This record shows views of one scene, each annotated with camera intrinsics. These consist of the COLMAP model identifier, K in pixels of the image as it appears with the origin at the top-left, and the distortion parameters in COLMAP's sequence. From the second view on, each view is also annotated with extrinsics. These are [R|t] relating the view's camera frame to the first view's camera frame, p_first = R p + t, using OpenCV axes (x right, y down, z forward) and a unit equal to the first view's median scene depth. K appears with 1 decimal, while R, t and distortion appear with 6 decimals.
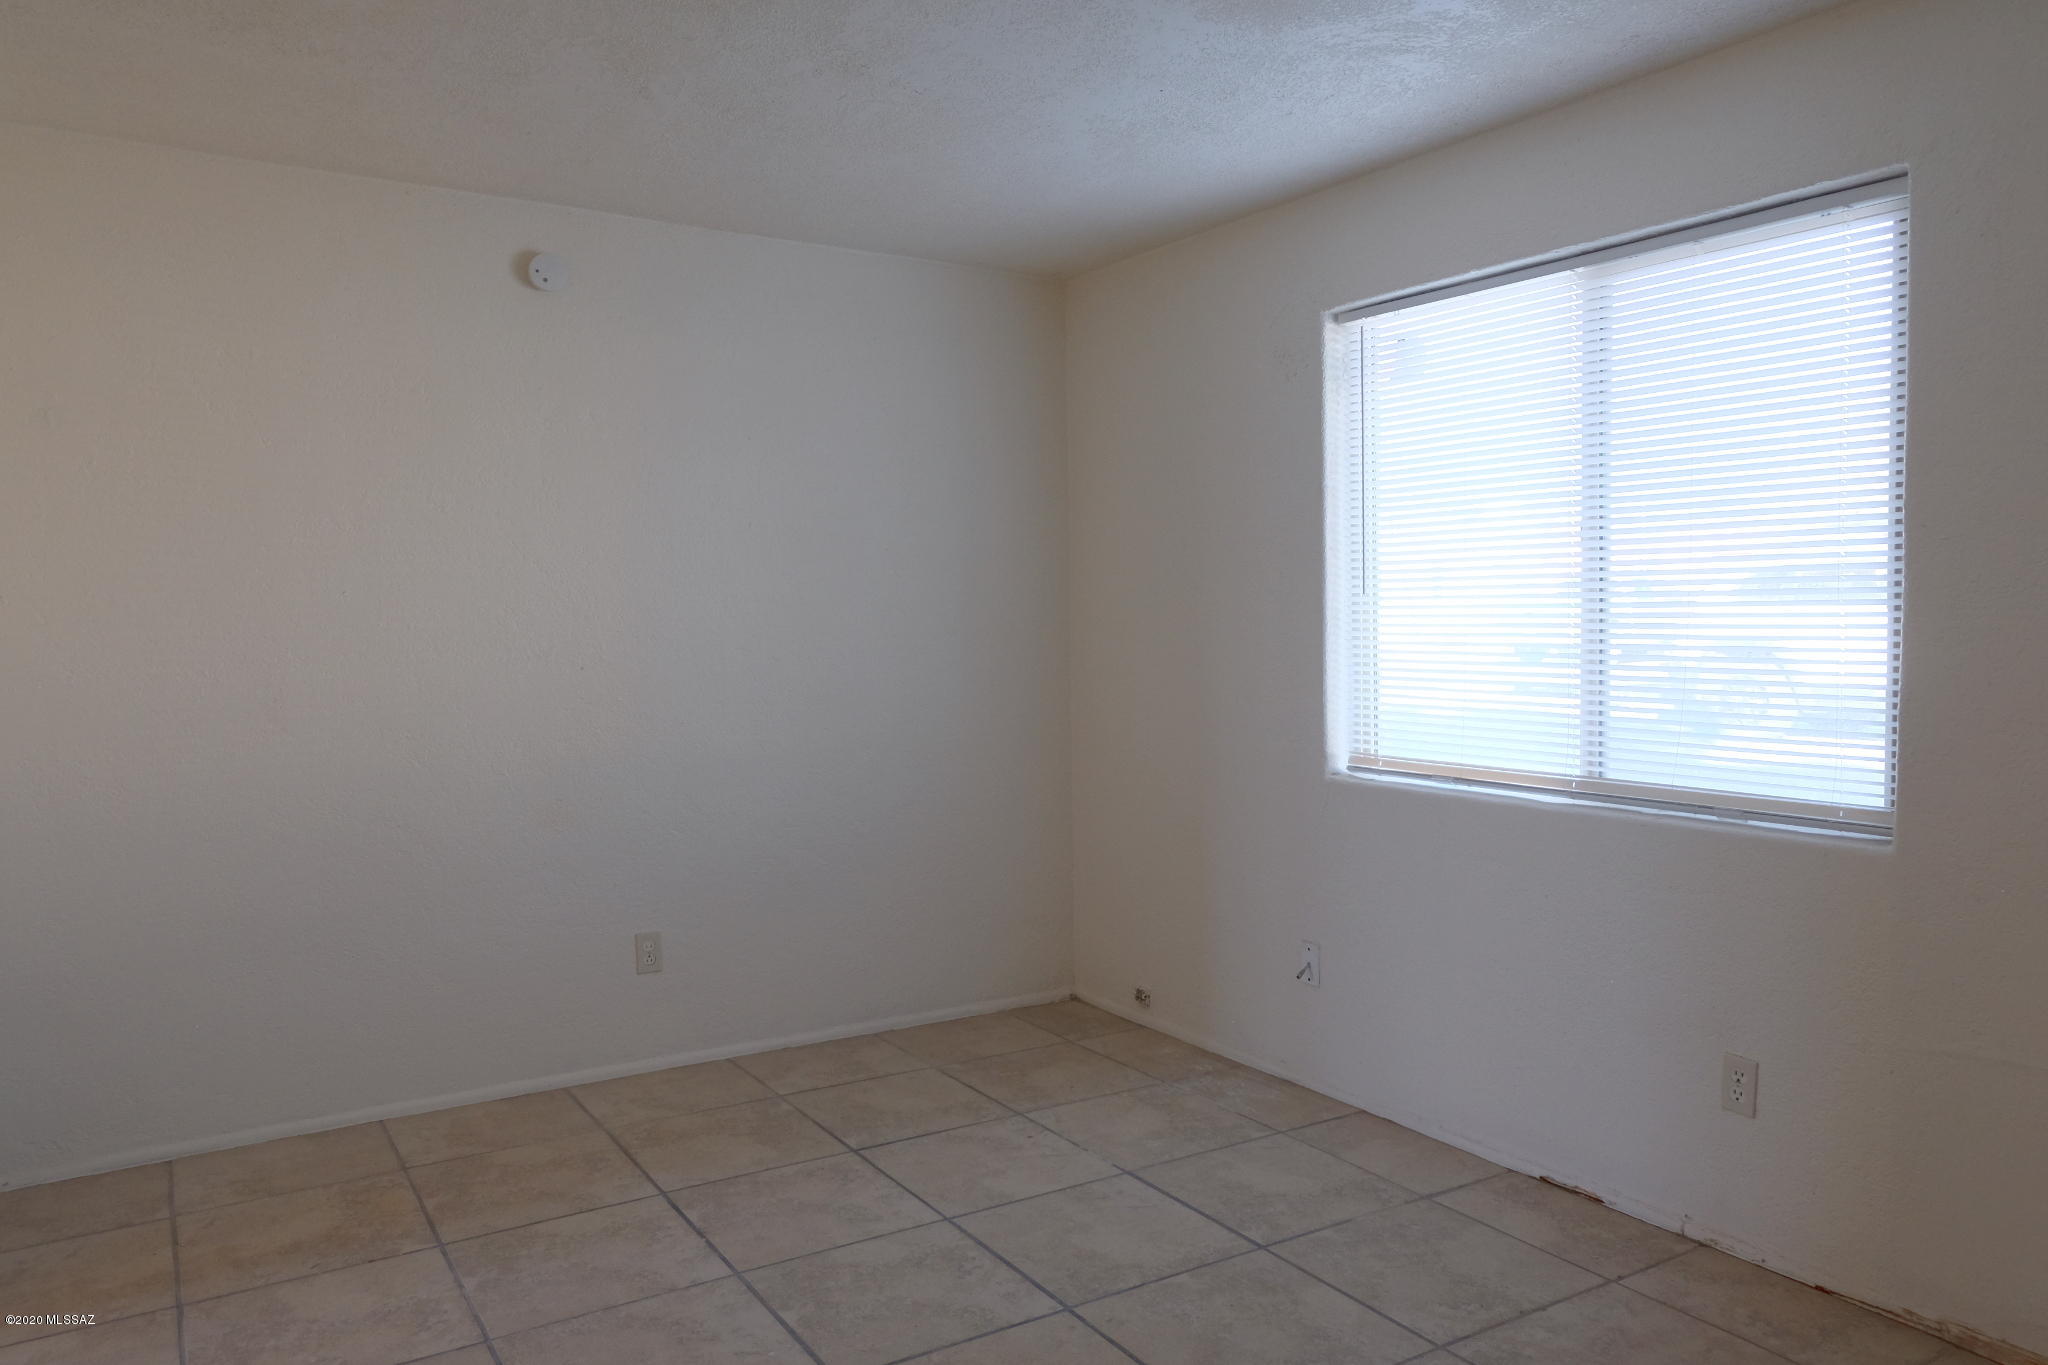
lens RADIAL K [[1493.9, 0, 1025.0], [0, 1493.9, 682.9], [0, 0, 1]] dist [-0.012799, 0.022367]
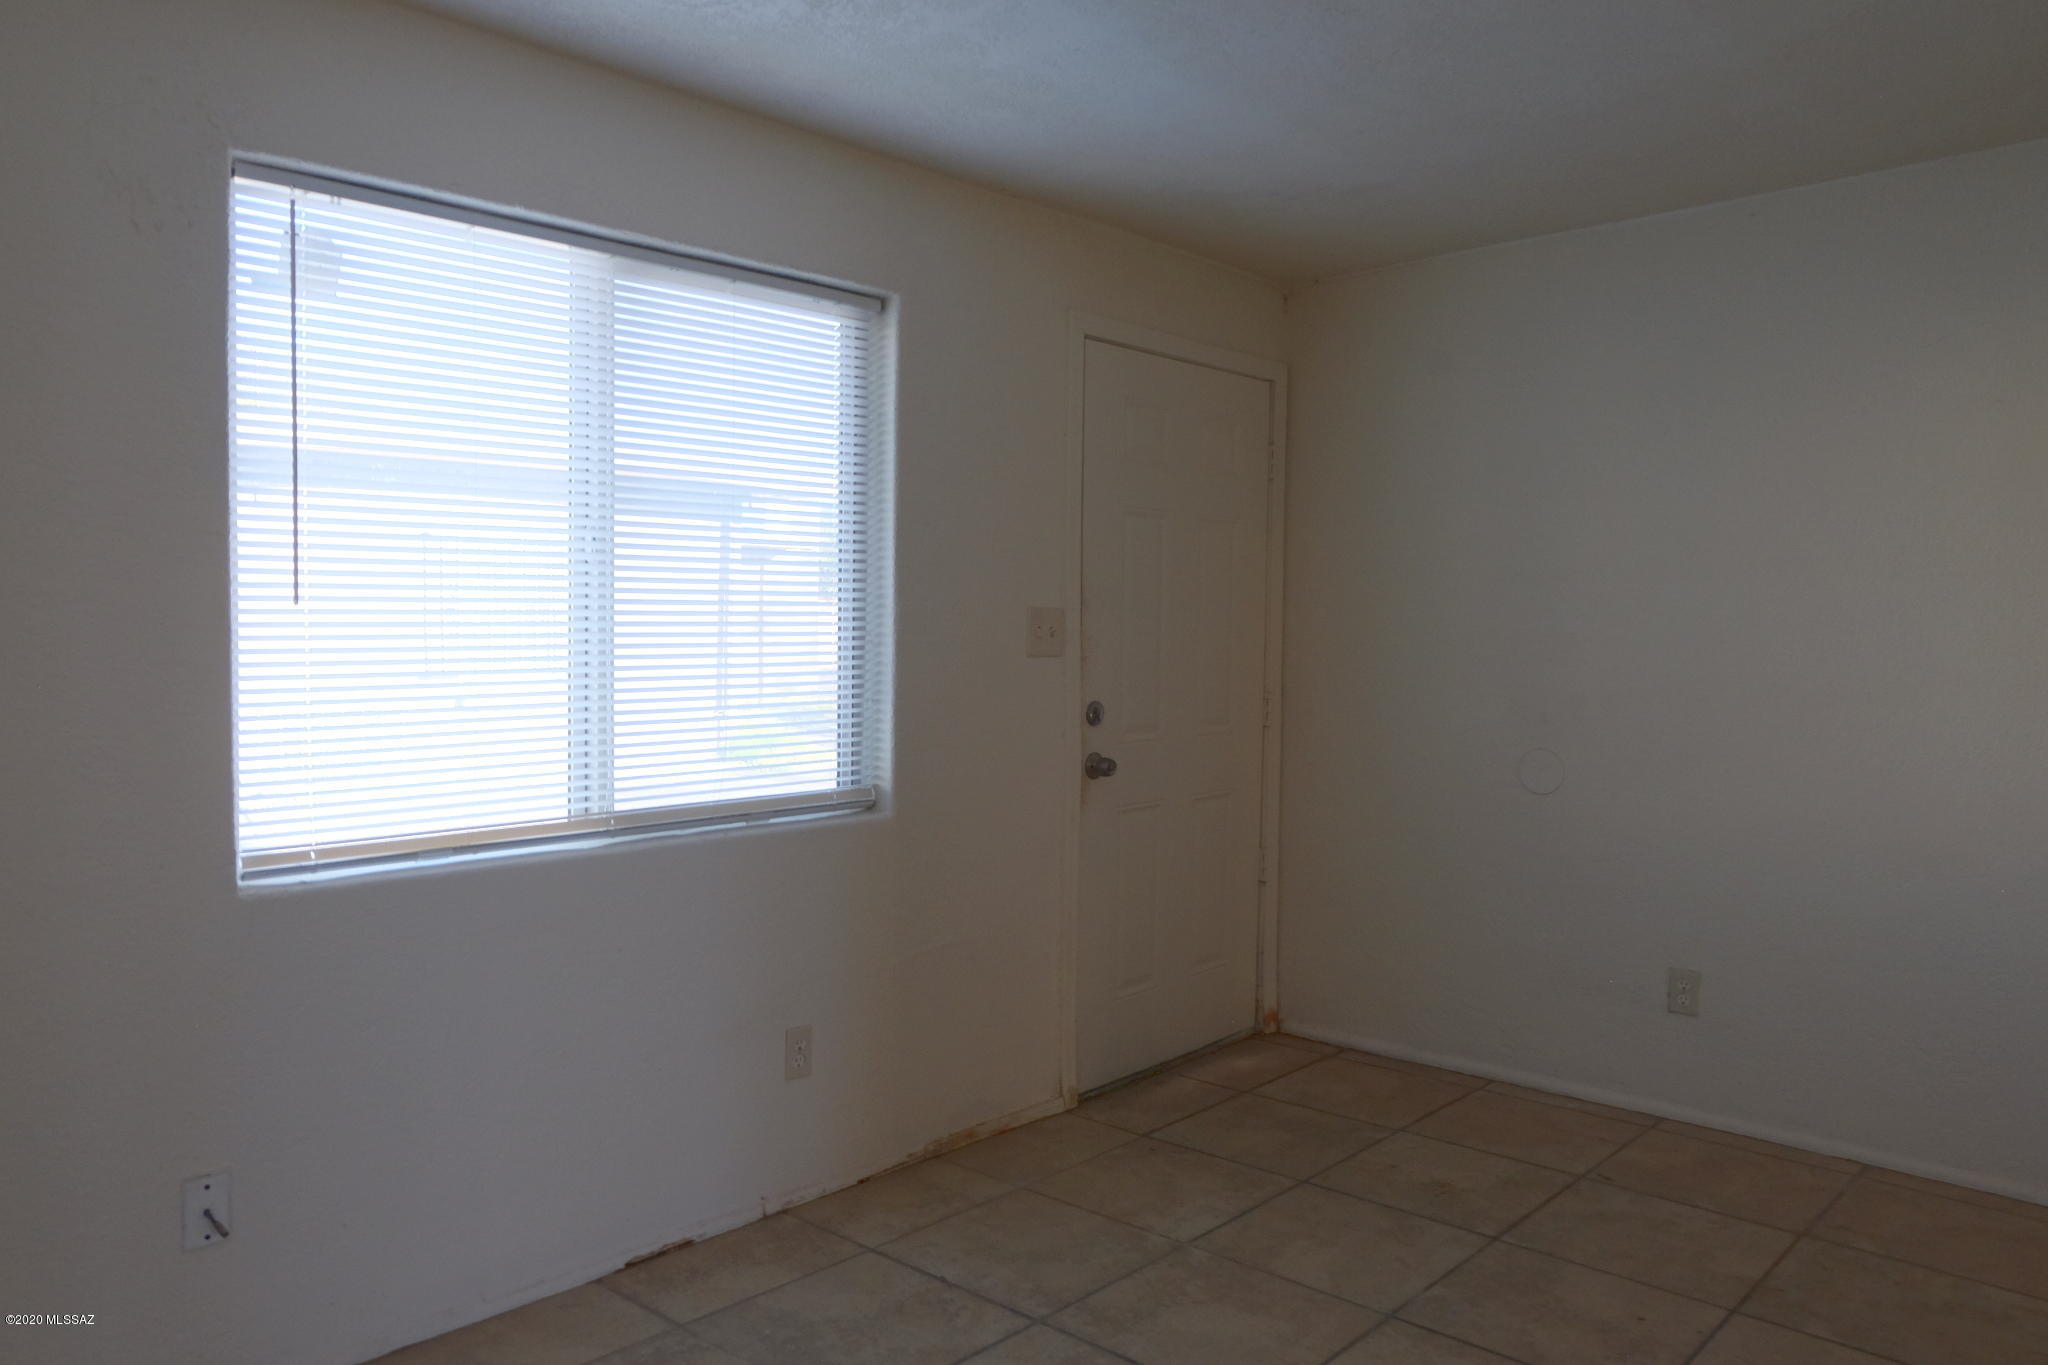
lens RADIAL K [[1493.9, 0, 1030.2], [0, 1493.9, 693.9], [0, 0, 1]] dist [-0.012799, 0.022367]
pose [[-0.278918, -0.037619, 0.959578, -0.761332], [0.047654, 0.997459, 0.052955, -0.061318], [-0.959132, 0.060497, -0.276417, 1.335557]]
